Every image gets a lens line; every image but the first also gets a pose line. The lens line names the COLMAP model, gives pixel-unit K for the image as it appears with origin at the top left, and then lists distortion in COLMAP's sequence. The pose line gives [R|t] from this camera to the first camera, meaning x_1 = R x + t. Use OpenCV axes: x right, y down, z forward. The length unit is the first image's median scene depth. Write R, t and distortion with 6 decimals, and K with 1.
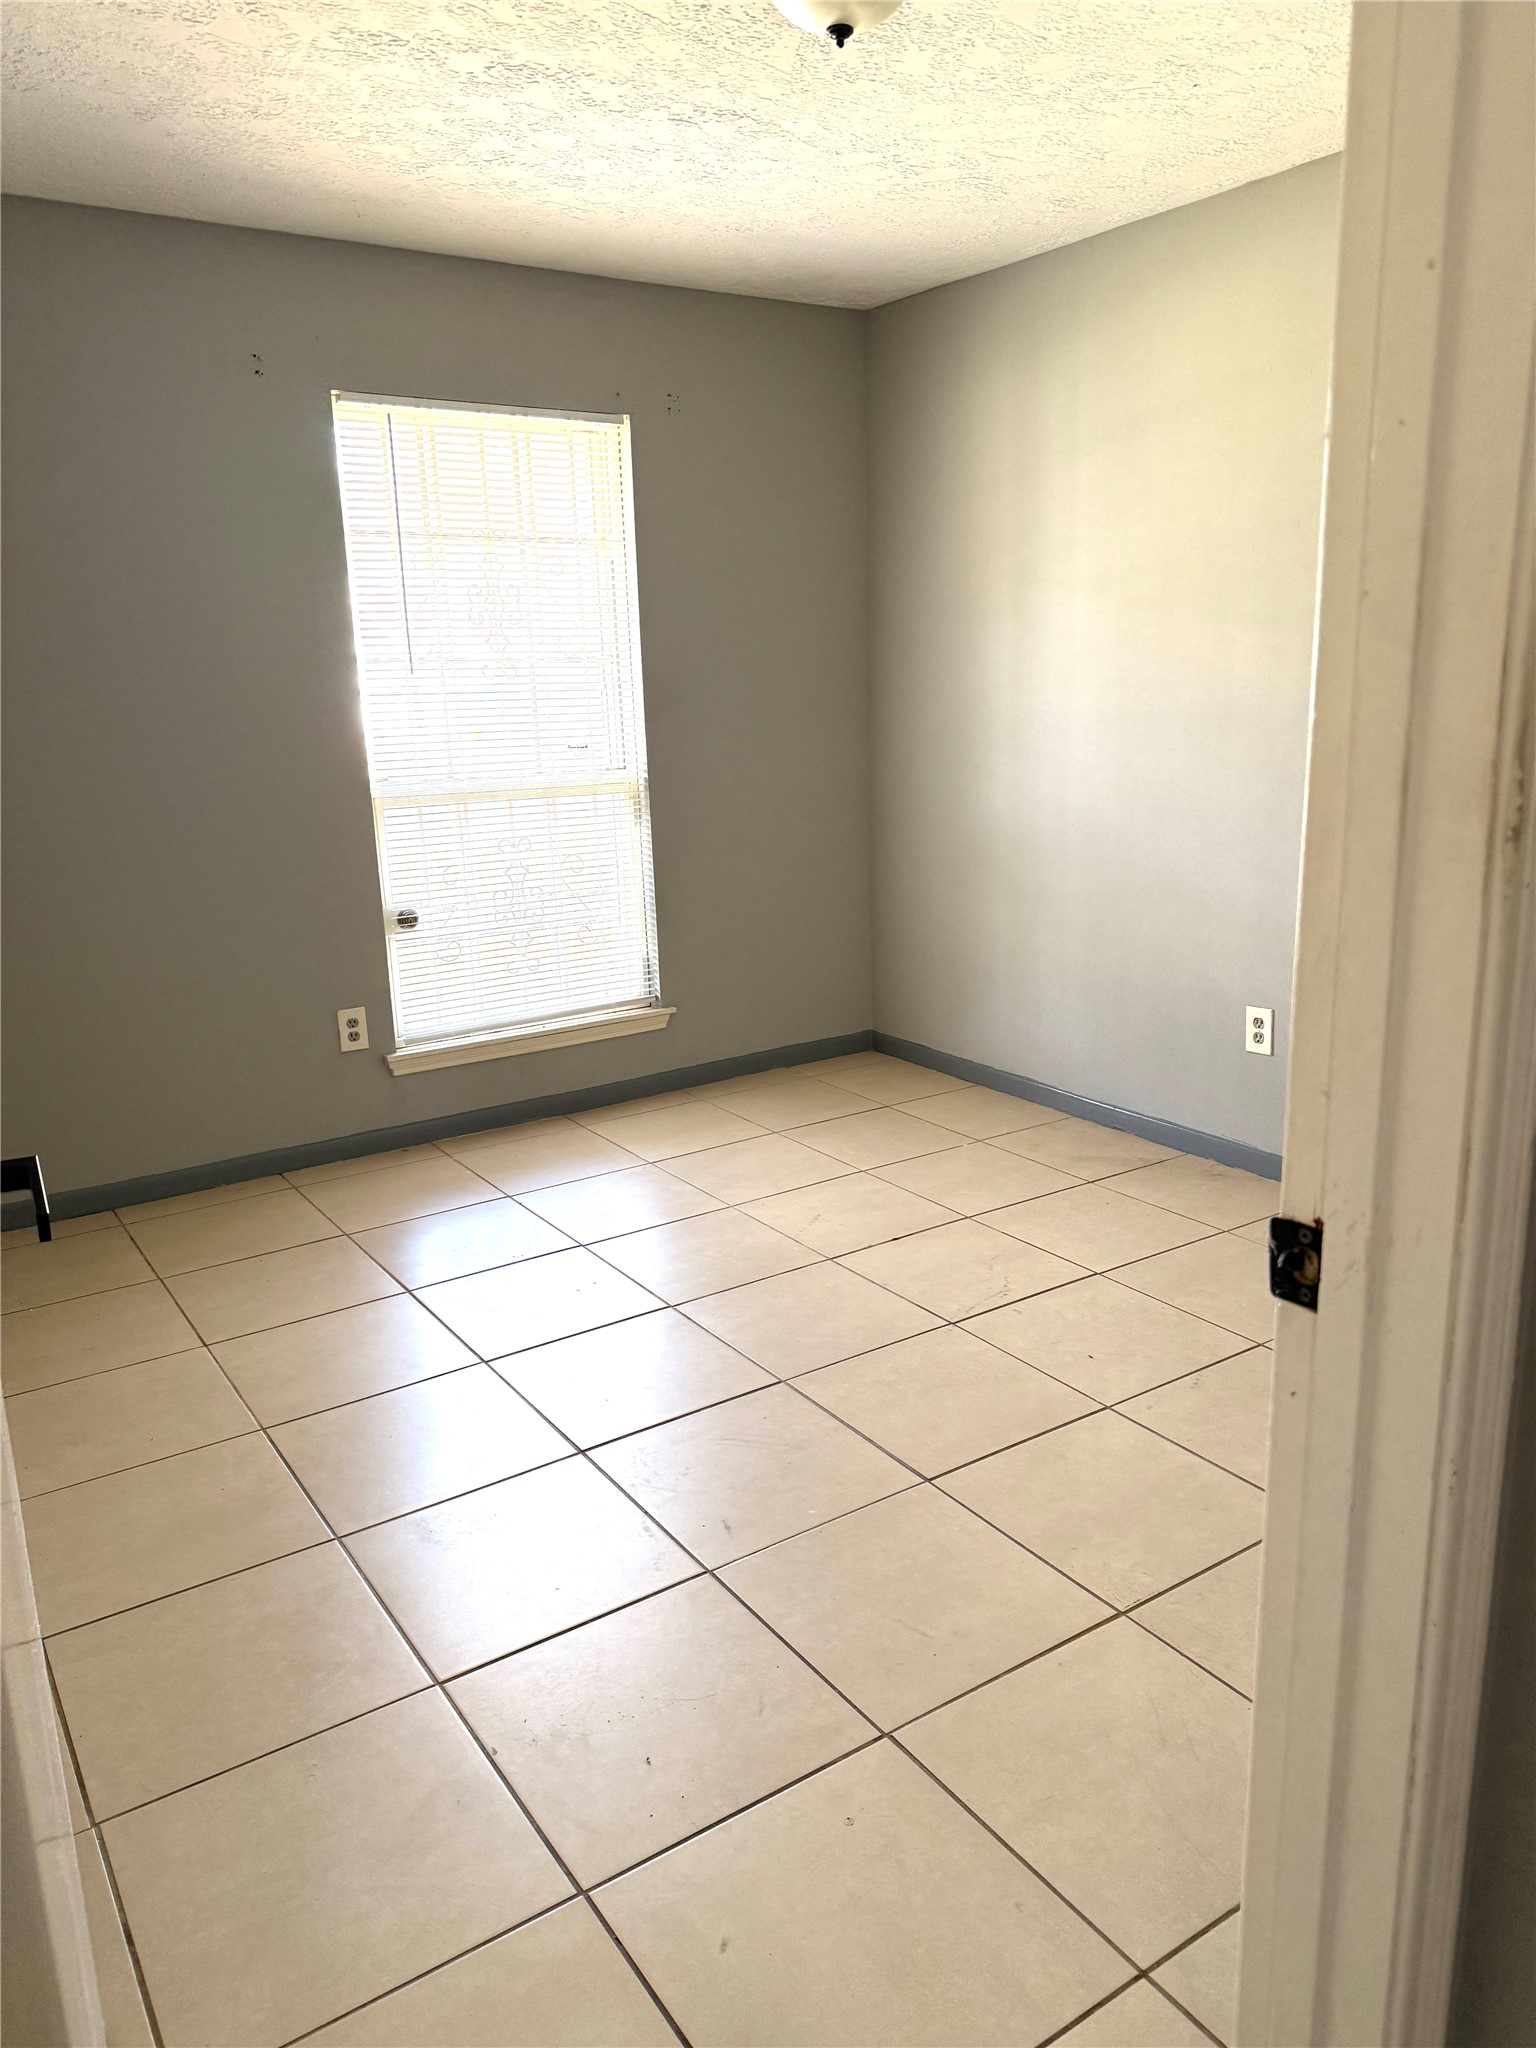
lens RADIAL K [[1440.6, 0, 768.0], [0, 1440.6, 1024.0], [0, 0, 1]] dist [0.001107, 0.000734]
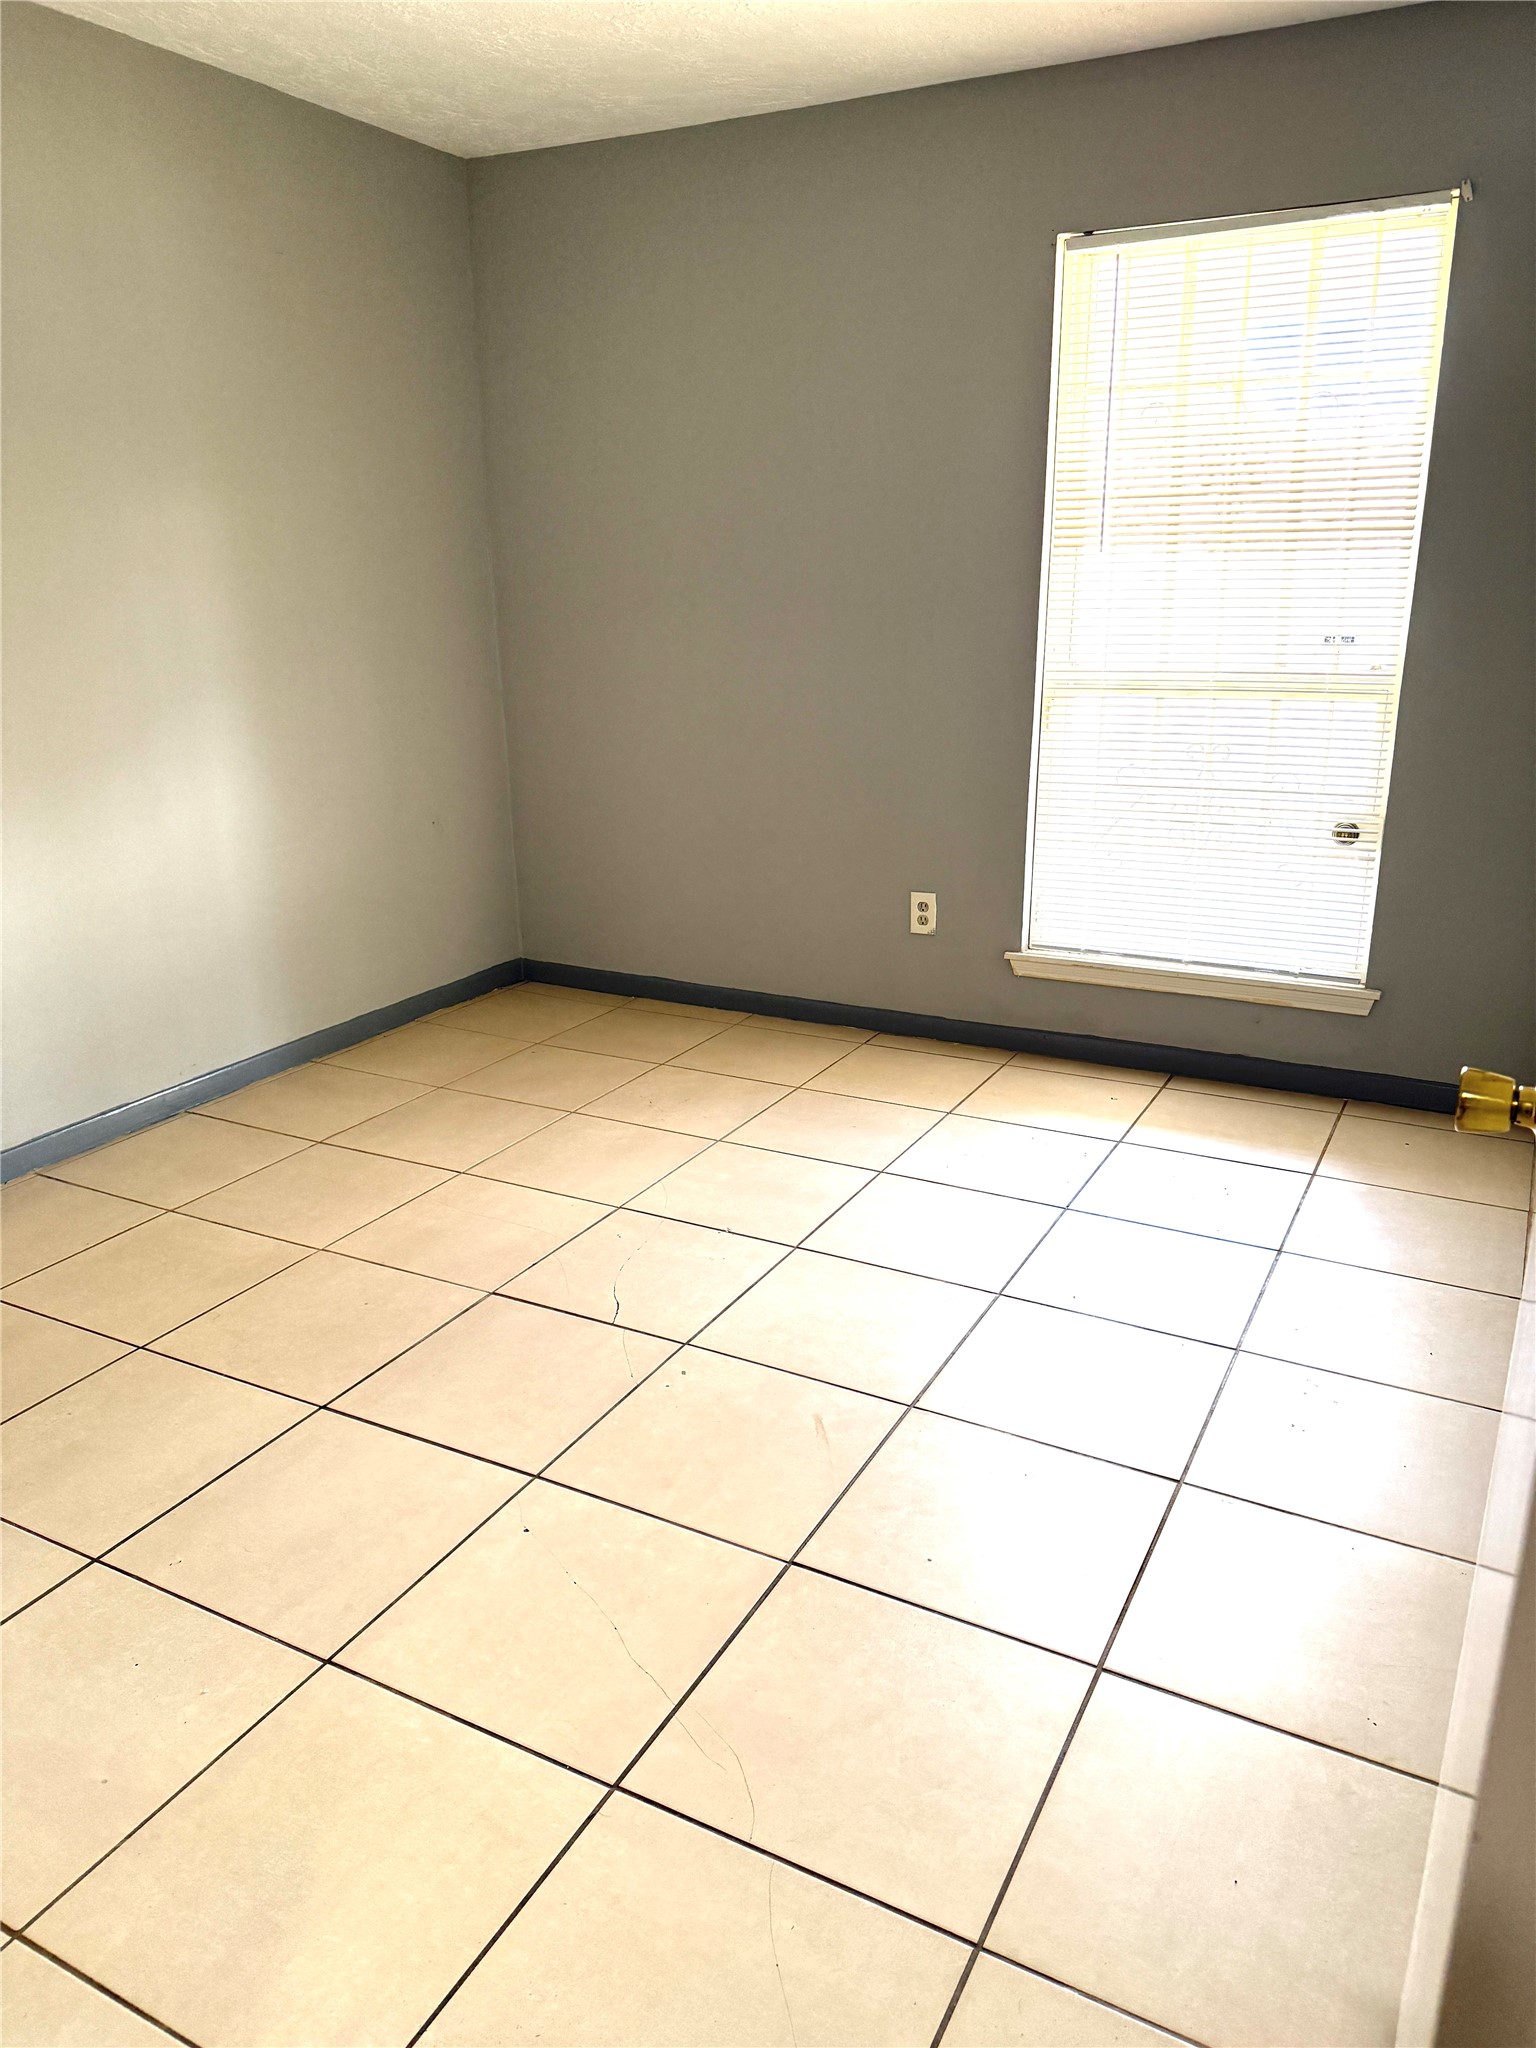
lens RADIAL K [[1440.6, 0, 768.0], [0, 1440.6, 1024.0], [0, 0, 1]] dist [0.001107, 0.000734]
pose [[0.468290, 0.280307, -0.837933, 0.494628], [-0.215370, 0.955953, 0.199425, -0.091887], [0.856925, 0.087077, 0.508033, 0.382833]]
